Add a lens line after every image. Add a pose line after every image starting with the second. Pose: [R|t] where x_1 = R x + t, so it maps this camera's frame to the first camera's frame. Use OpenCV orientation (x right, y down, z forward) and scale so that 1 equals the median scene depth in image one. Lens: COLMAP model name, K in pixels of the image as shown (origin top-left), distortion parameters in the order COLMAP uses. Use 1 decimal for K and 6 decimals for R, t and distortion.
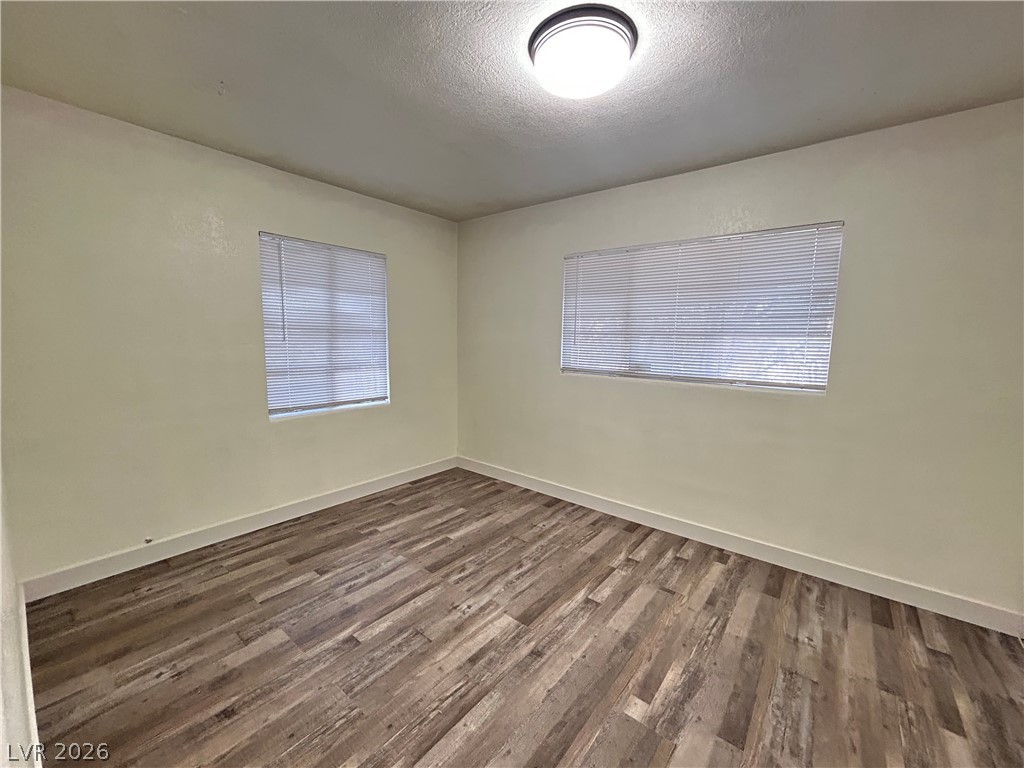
lens RADIAL K [[411.4, 0, 510.5], [0, 411.4, 383.5], [0, 0, 1]] dist [0.003118, 0.000607]
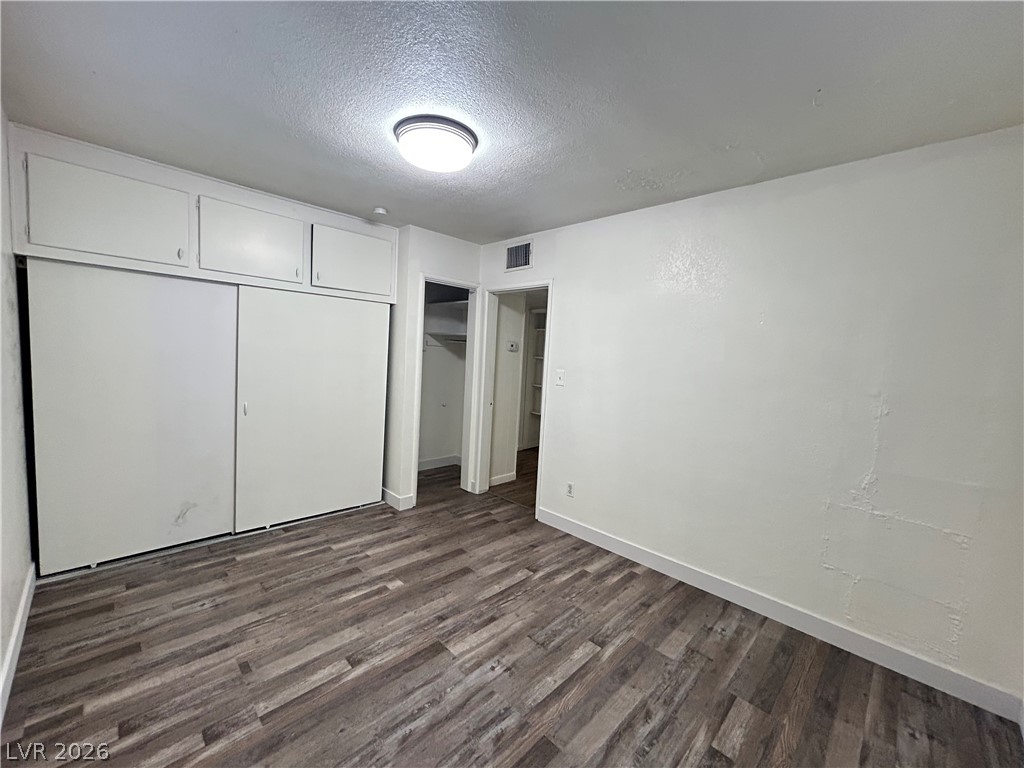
lens RADIAL K [[411.4, 0, 510.5], [0, 411.4, 383.5], [0, 0, 1]] dist [0.003118, 0.000607]
pose [[-0.991939, -0.077551, 0.100213, -0.187661], [-0.056385, 0.978374, 0.199009, -0.253196], [-0.113479, 0.191754, -0.974860, 1.819243]]
